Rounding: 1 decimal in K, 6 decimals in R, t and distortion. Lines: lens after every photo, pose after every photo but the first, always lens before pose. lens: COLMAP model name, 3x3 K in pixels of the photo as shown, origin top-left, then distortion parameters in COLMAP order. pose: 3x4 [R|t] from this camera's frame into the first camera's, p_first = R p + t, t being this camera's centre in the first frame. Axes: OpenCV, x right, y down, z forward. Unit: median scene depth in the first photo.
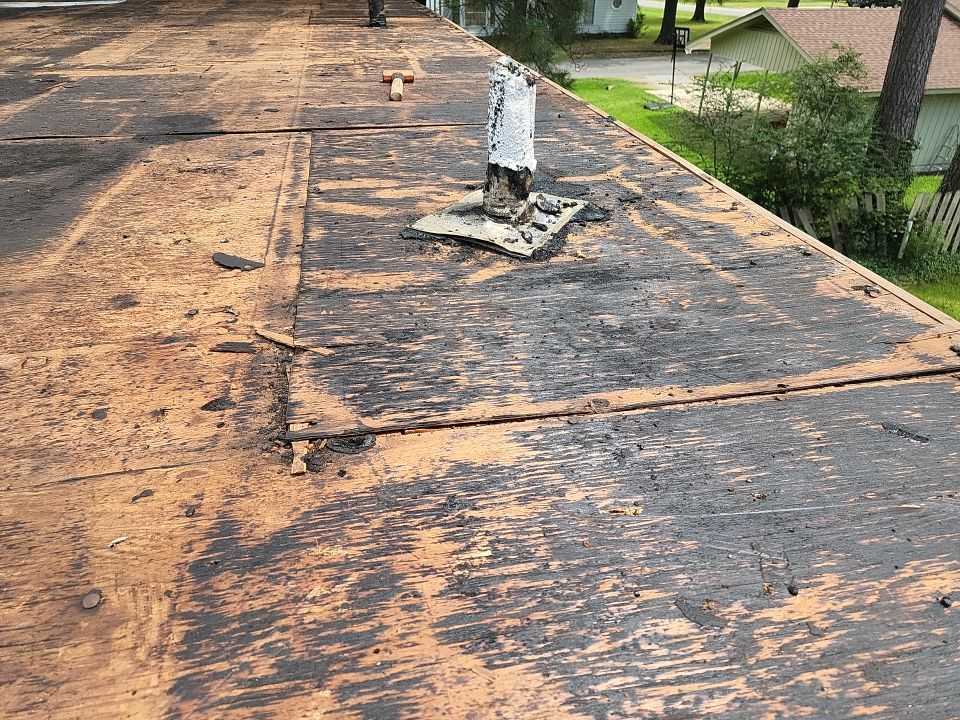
lens RADIAL K [[647.8, 0, 487.8], [0, 647.8, 352.2], [0, 0, 1]] dist [0.046580, -0.033399]
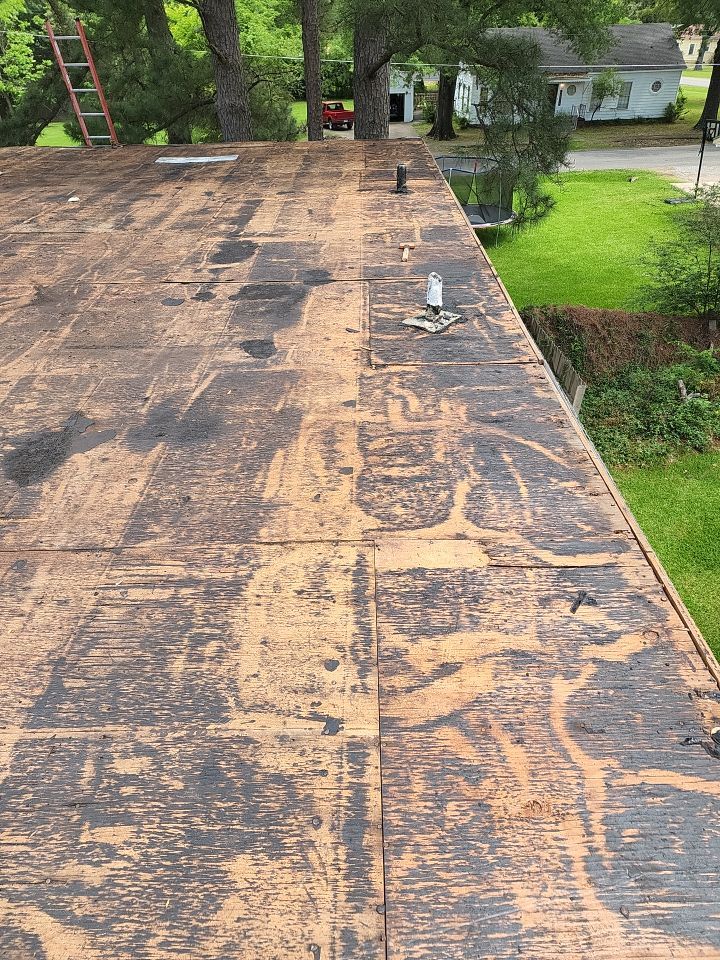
lens RADIAL K [[647.8, 0, 352.5], [0, 647.8, 472.6], [0, 0, 1]] dist [0.046580, -0.033399]
pose [[0.975272, 0.091901, -0.200997, 0.348904], [-0.081657, 0.994931, 0.058690, 0.369596], [0.205372, -0.040826, 0.977832, -2.163098]]
